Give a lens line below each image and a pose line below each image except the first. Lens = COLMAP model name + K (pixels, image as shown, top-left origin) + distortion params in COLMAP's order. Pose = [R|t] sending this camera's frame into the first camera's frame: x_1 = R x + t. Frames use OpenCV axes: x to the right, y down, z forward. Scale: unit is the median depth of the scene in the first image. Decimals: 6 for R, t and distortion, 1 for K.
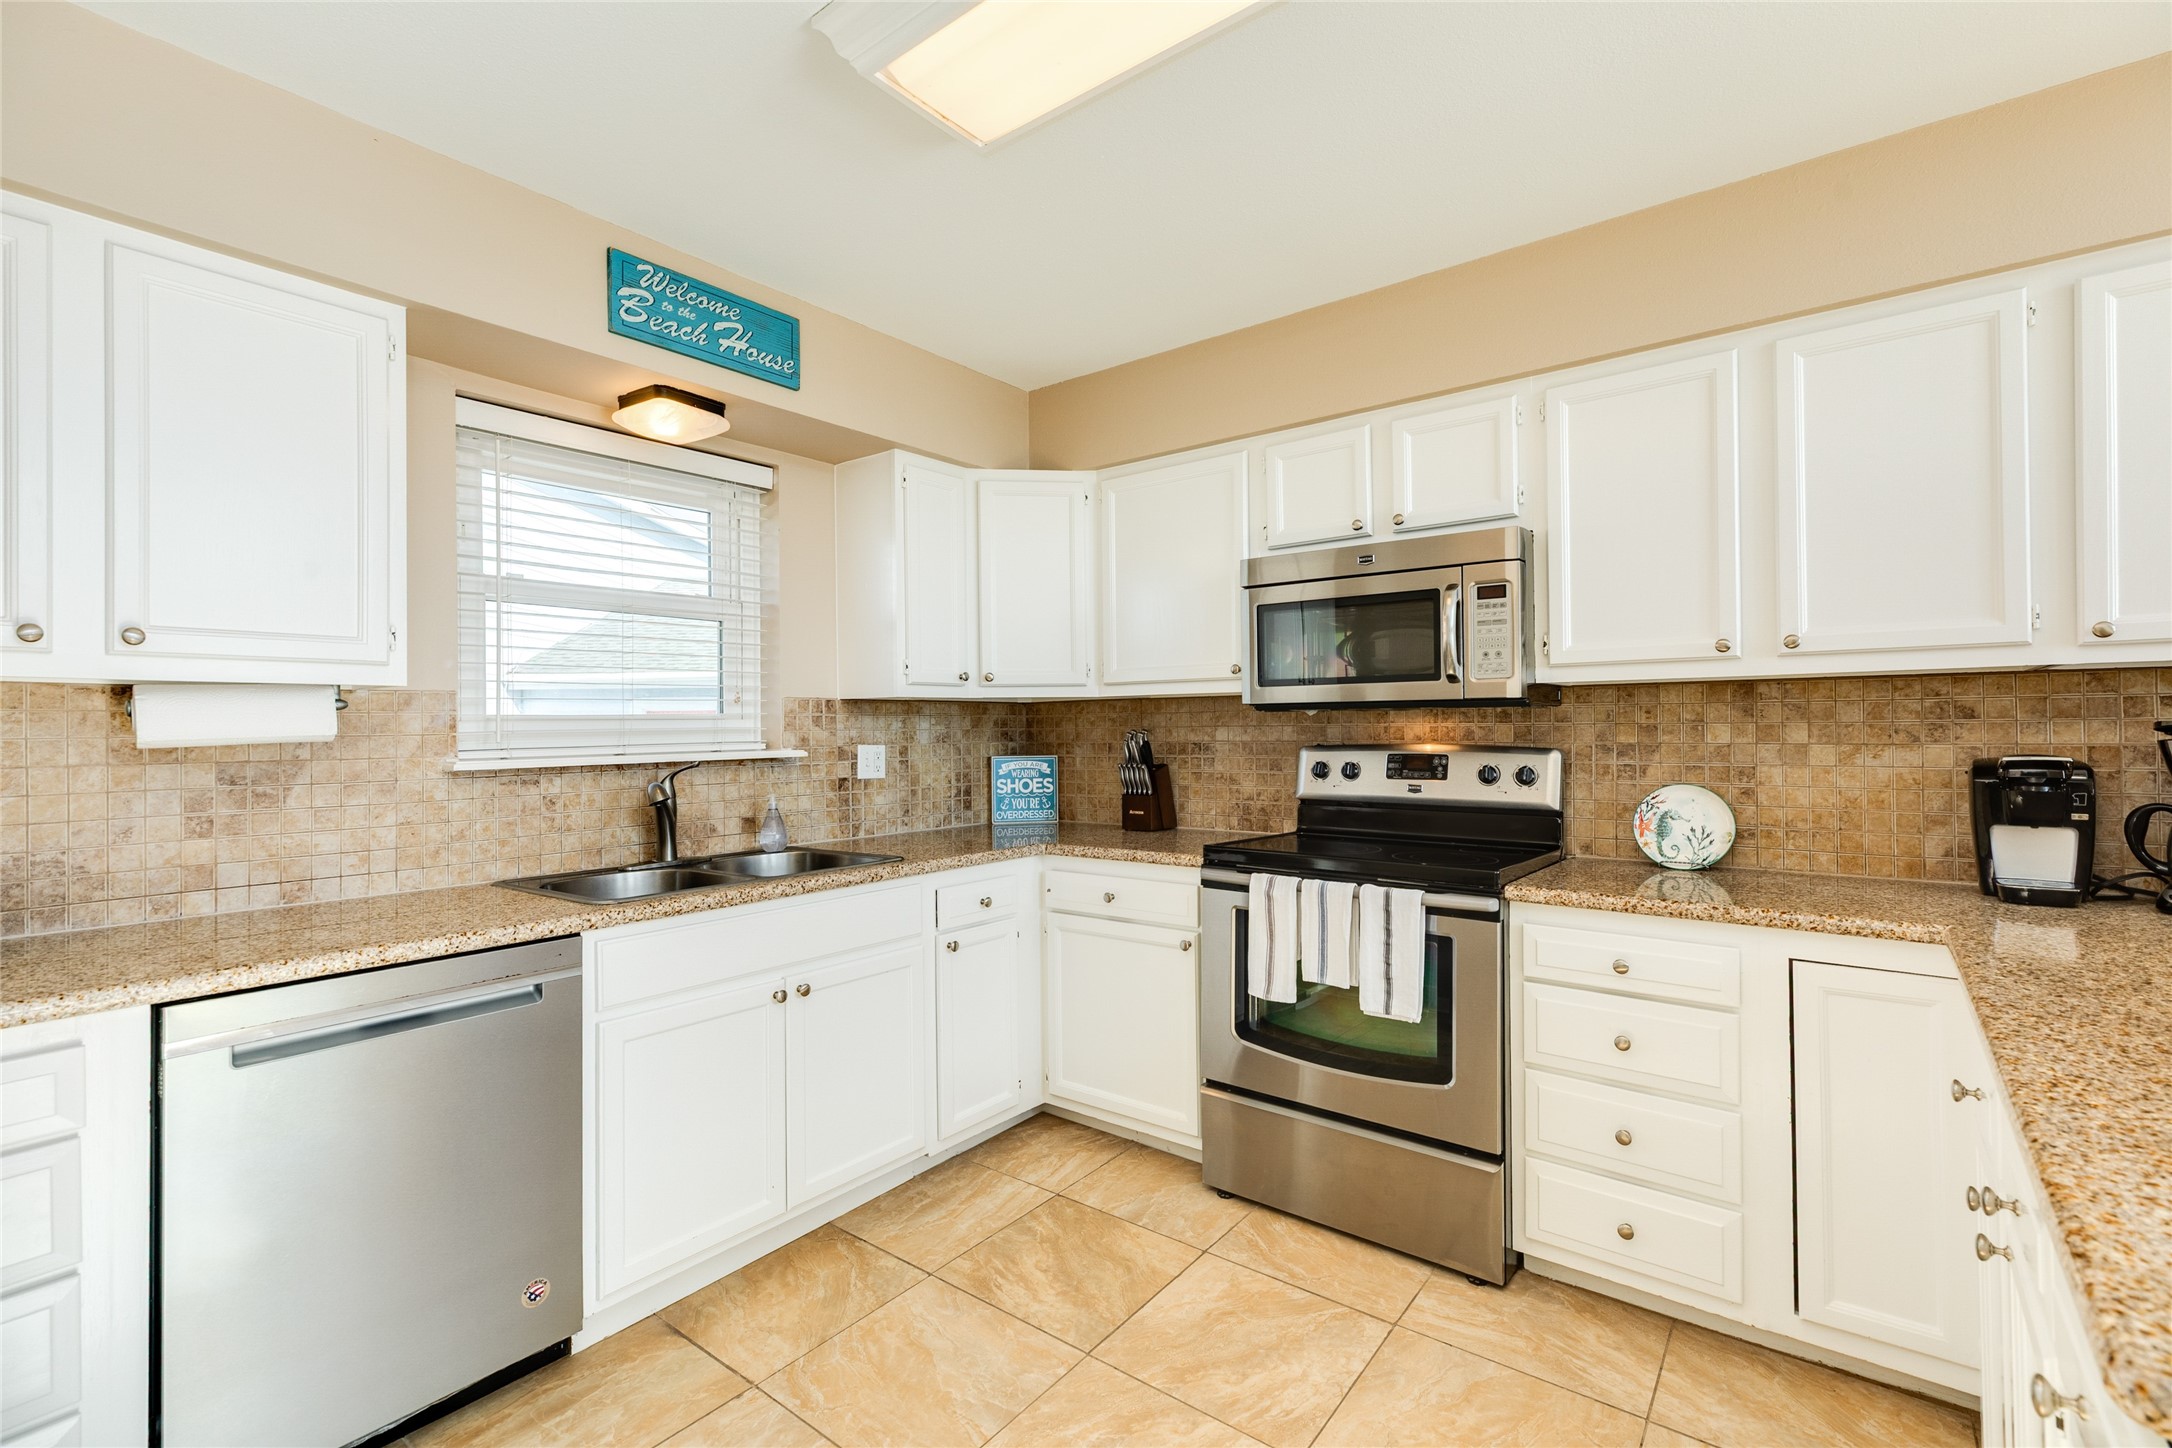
lens RADIAL K [[964.3, 0, 1079.0], [0, 964.3, 720.1], [0, 0, 1]] dist [0.001716, 0.000064]
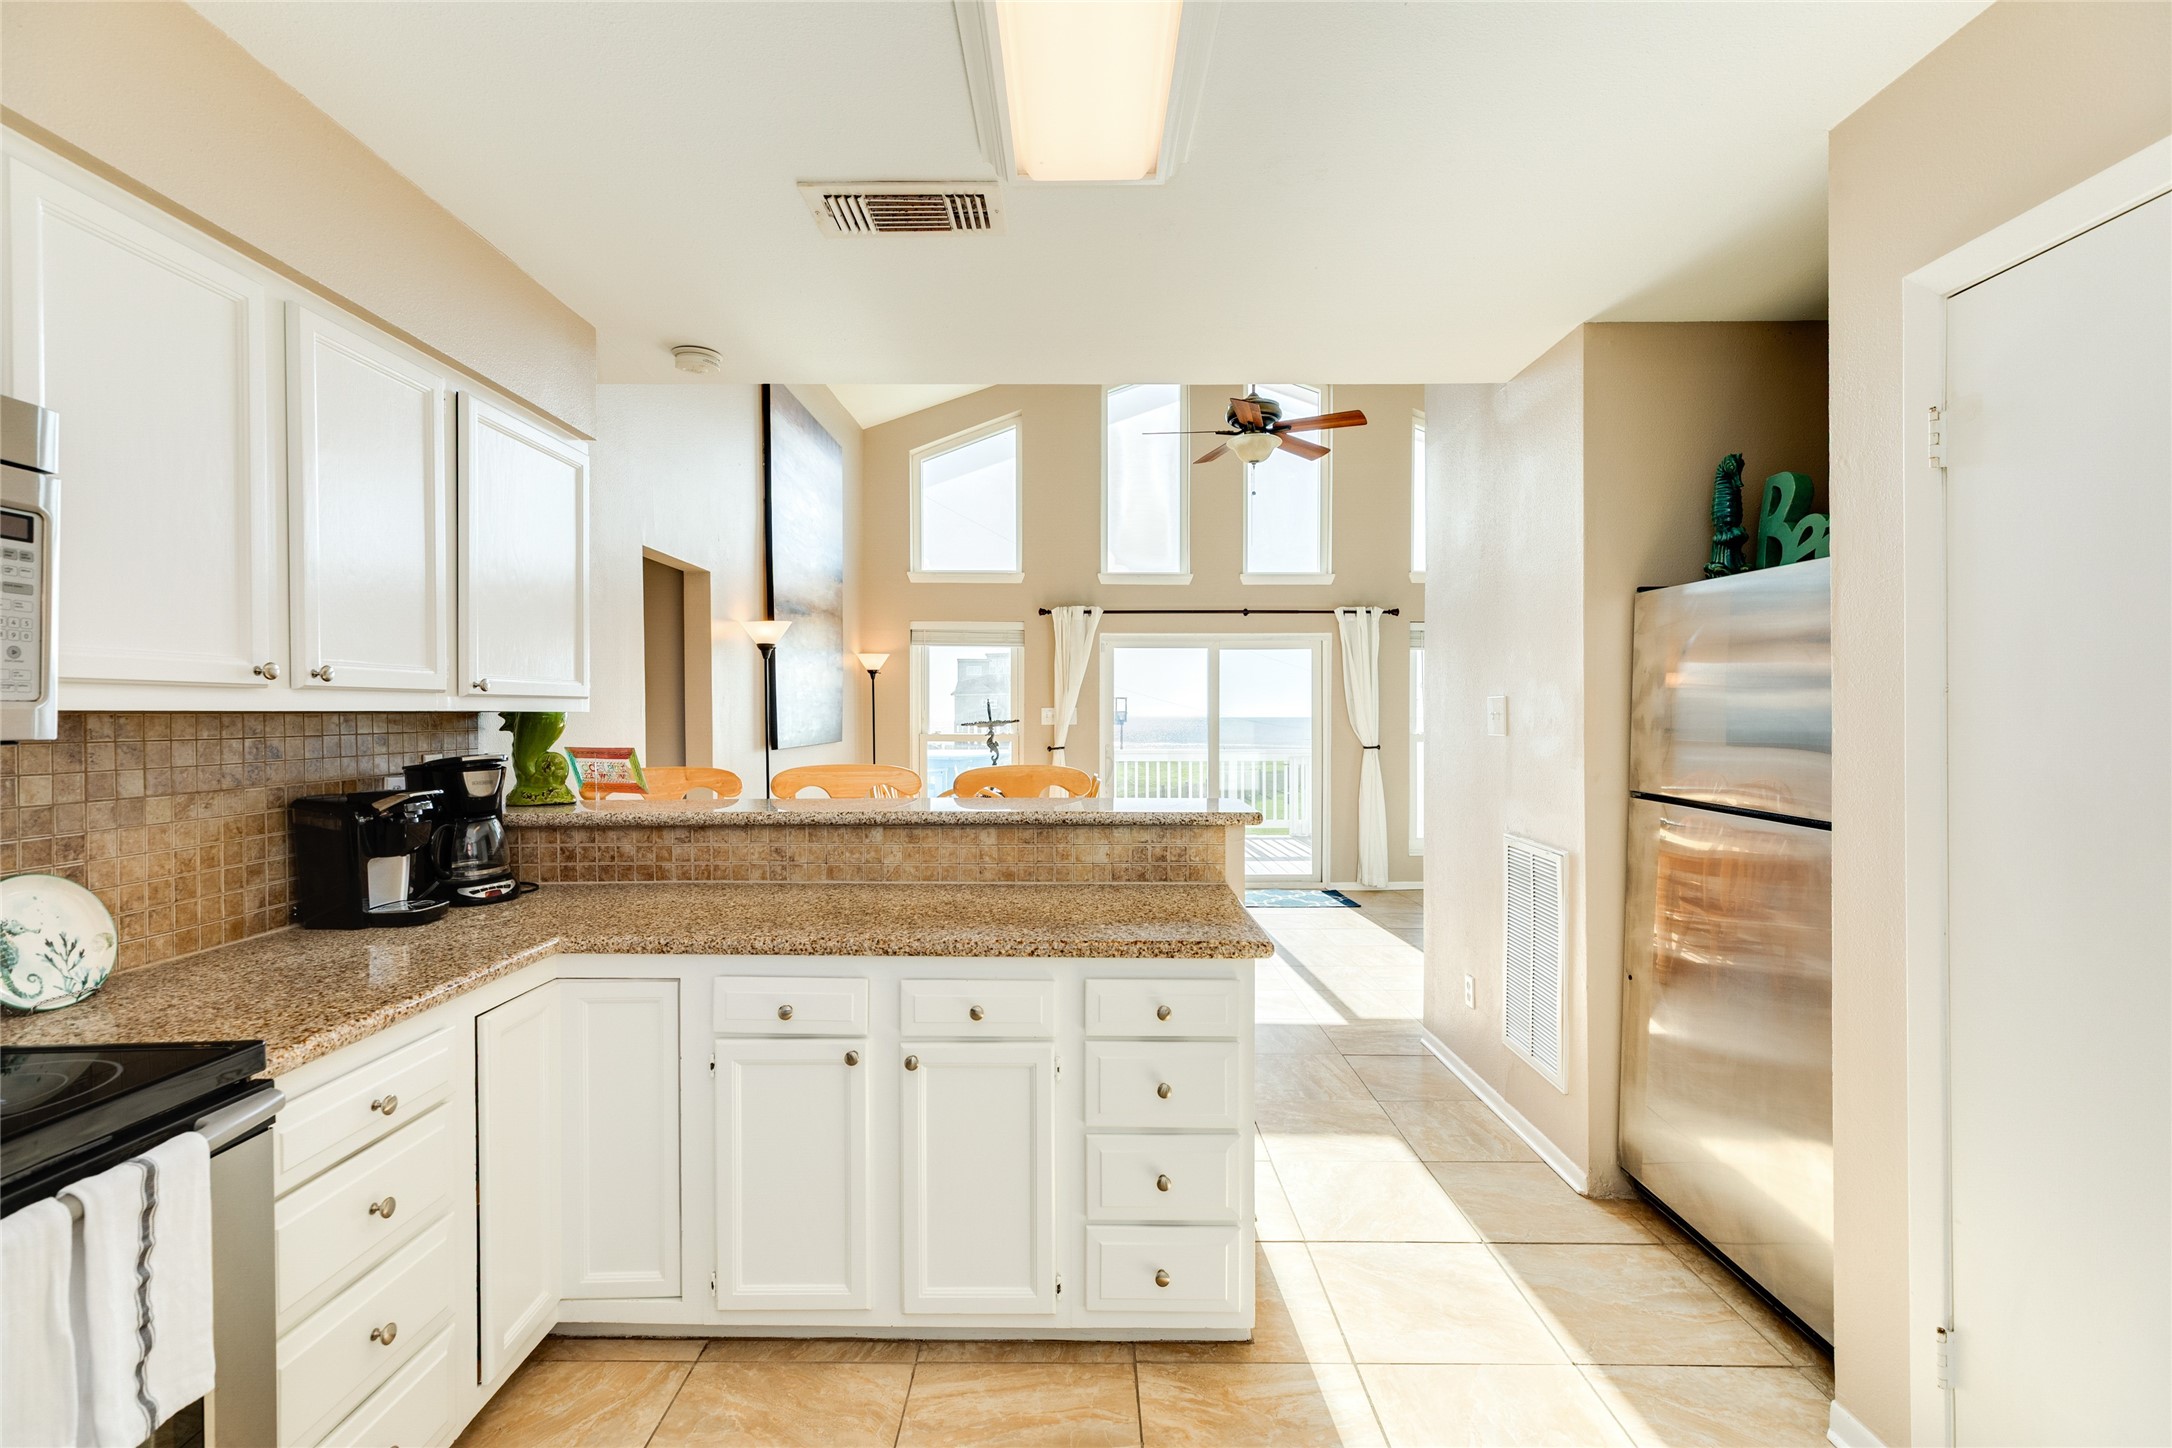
lens RADIAL K [[964.3, 0, 1079.0], [0, 964.3, 720.1], [0, 0, 1]] dist [0.001716, 0.000064]
pose [[-0.613485, 0.006857, 0.789677, -0.274109], [0.004188, 0.999976, -0.005430, -0.026343], [-0.789695, -0.000024, -0.613499, 0.804349]]
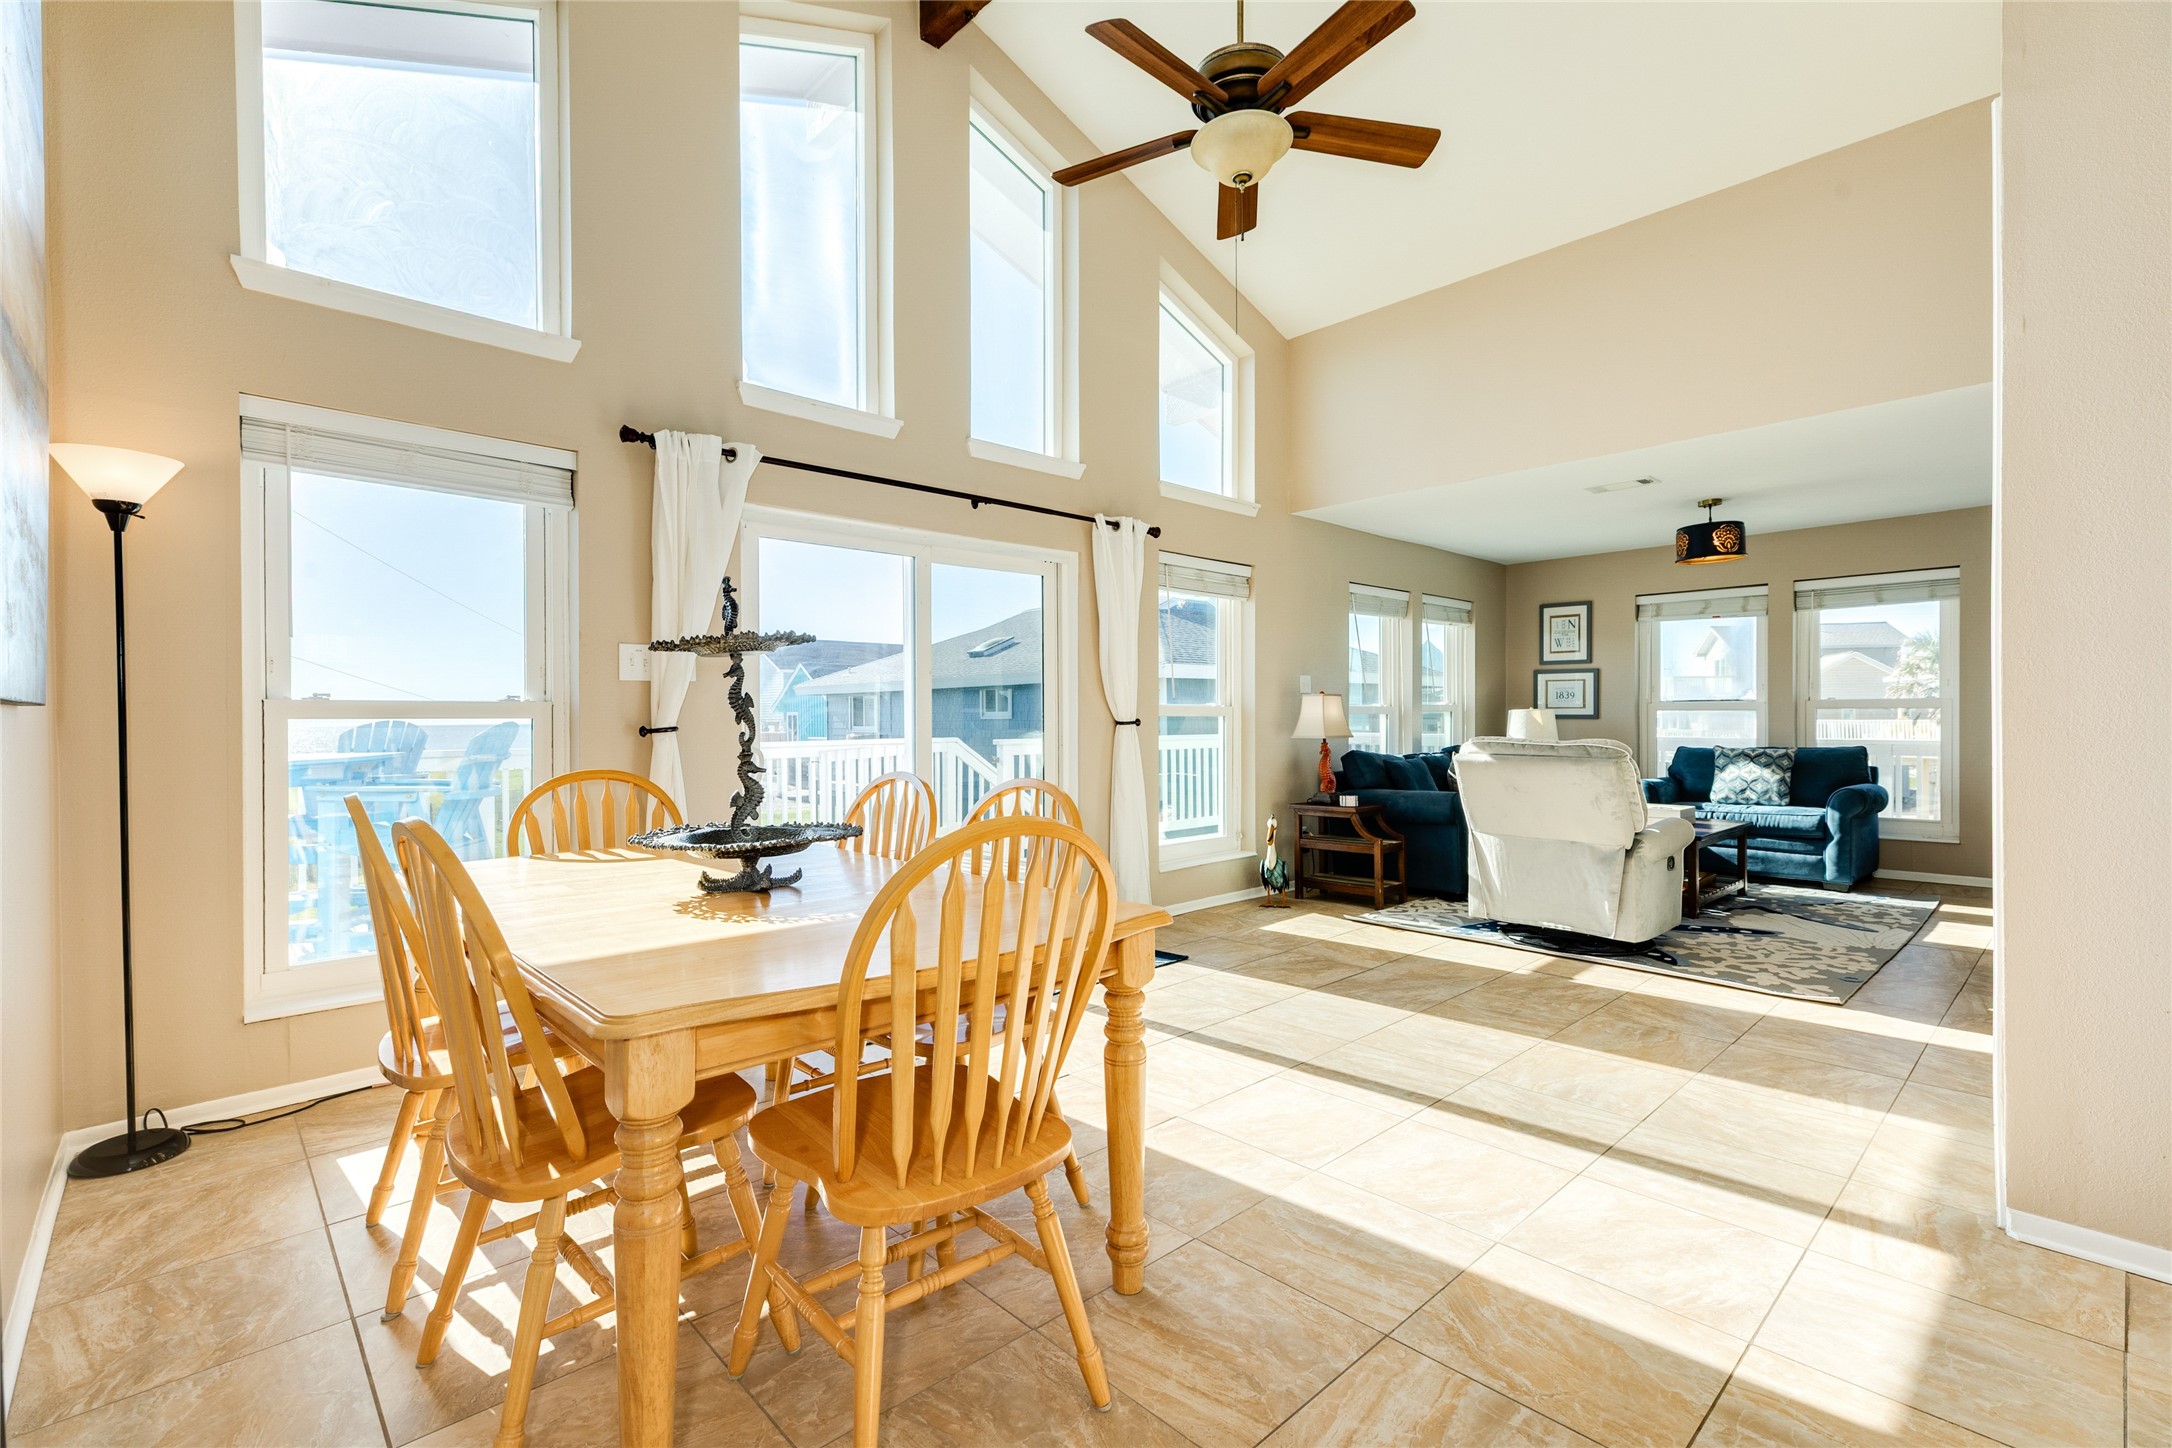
lens RADIAL K [[964.3, 0, 1079.0], [0, 964.3, 720.1], [0, 0, 1]] dist [0.001716, 0.000064]
pose [[-0.987815, 0.015319, 0.154876, 1.291384], [0.014821, 0.999881, -0.004375, 0.043387], [-0.154924, -0.002026, -0.987924, 0.324408]]
